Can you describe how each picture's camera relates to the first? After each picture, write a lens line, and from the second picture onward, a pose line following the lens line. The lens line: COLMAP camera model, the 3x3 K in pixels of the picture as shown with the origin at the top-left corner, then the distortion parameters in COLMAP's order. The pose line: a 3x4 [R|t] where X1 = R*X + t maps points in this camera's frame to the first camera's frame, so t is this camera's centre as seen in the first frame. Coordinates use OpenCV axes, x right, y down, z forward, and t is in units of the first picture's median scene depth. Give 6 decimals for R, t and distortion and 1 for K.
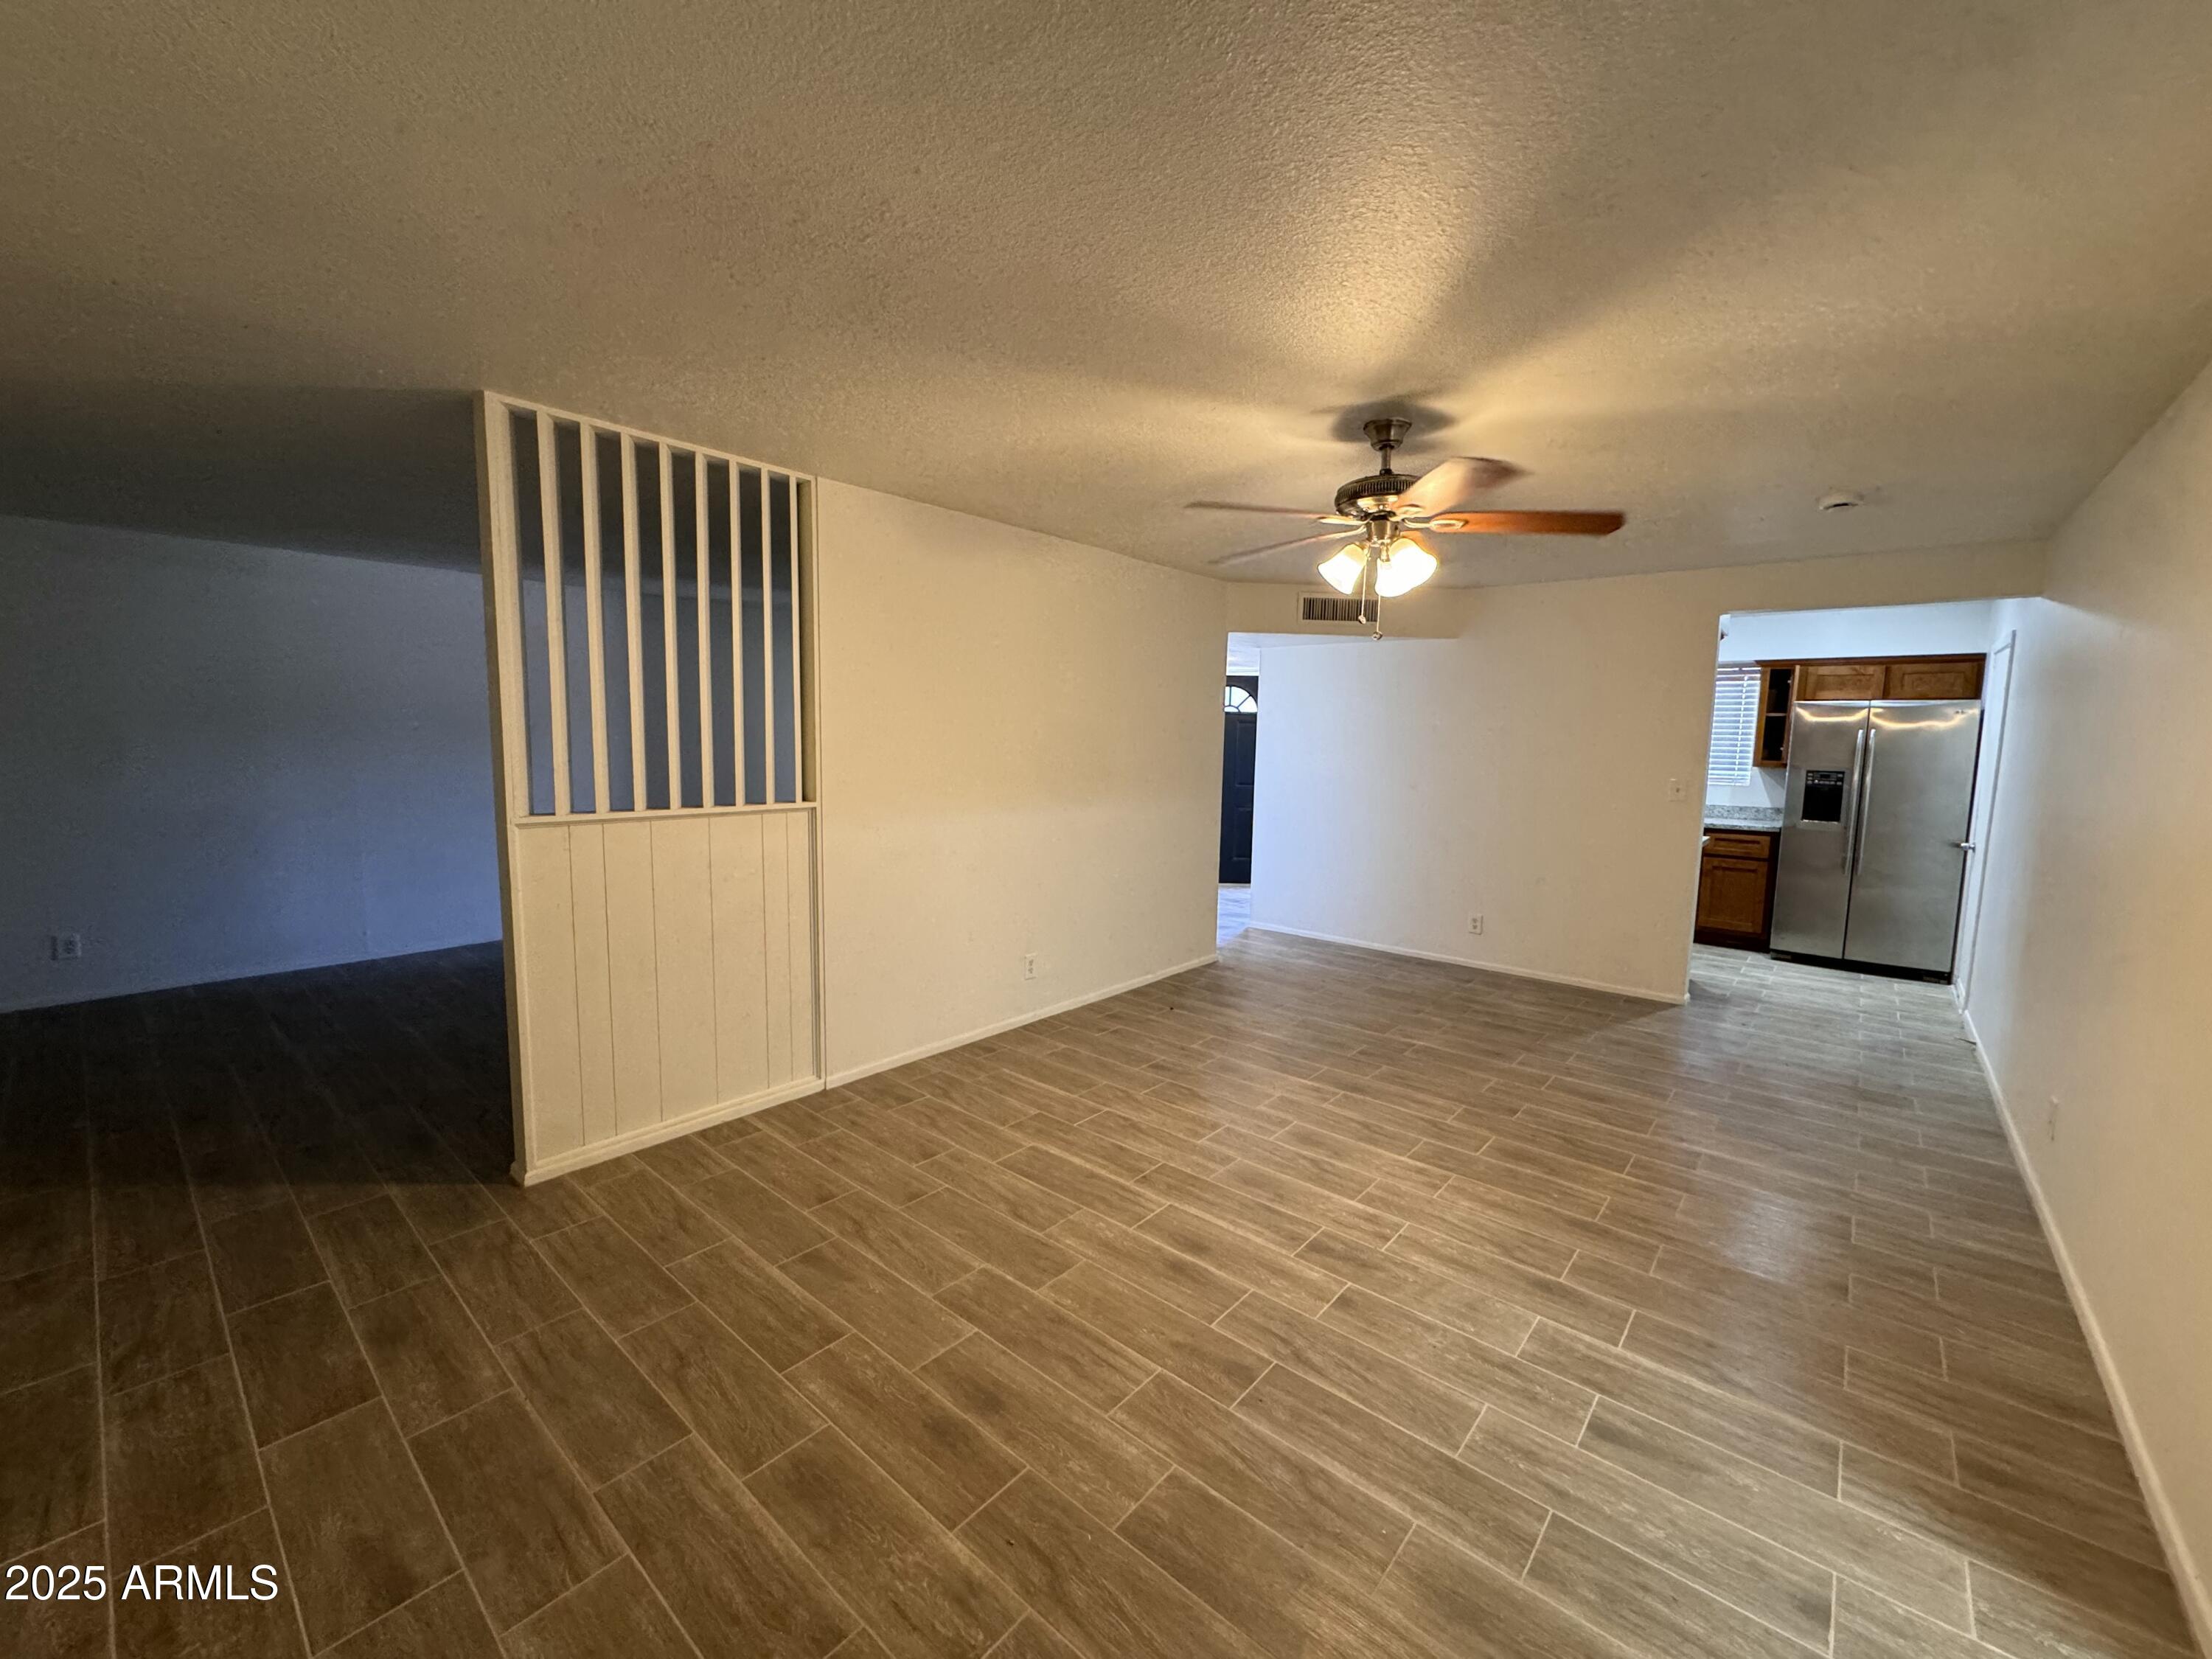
lens RADIAL K [[885.5, 0, 1107.9], [0, 885.5, 825.1], [0, 0, 1]] dist [-0.002715, 0.000721]
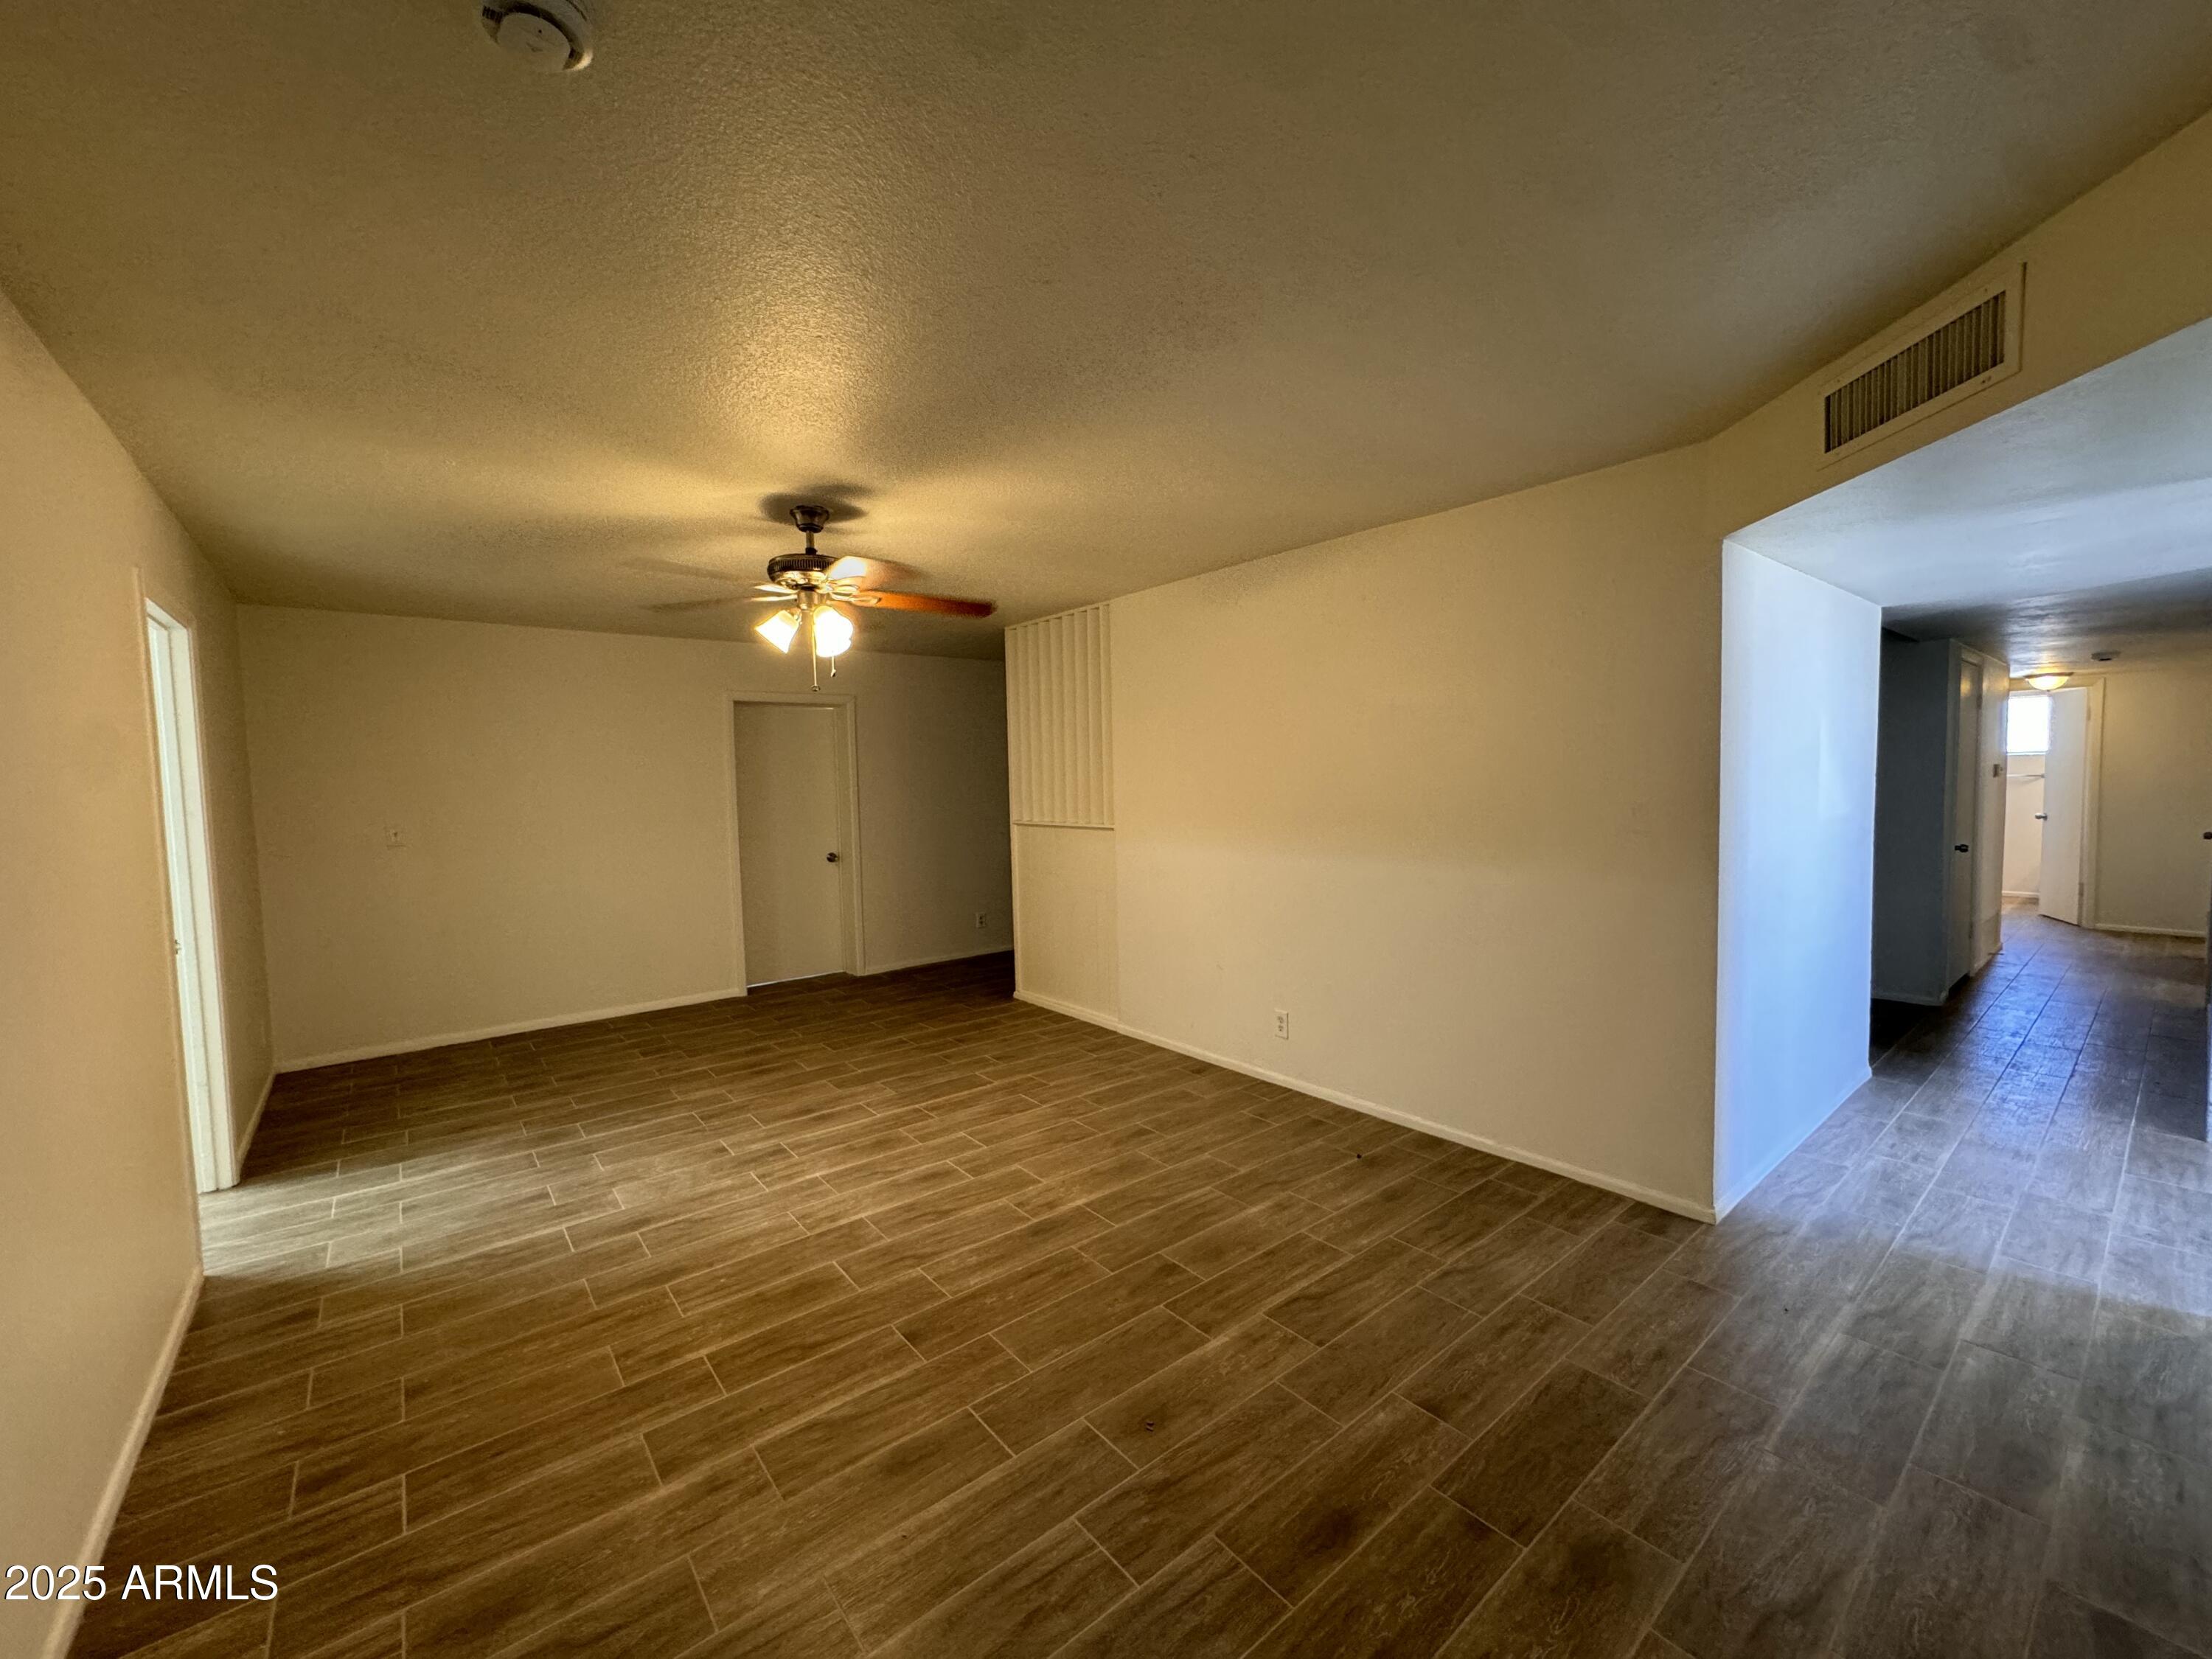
lens RADIAL K [[888.5, 0, 1104.2], [0, 888.5, 829.4], [0, 0, 1]] dist [-0.000929, -0.000132]
pose [[-0.182634, 0.043180, -0.982232, 1.221810], [-0.083114, 0.994781, 0.059185, -0.115682], [0.979662, 0.092446, -0.178092, 1.404911]]
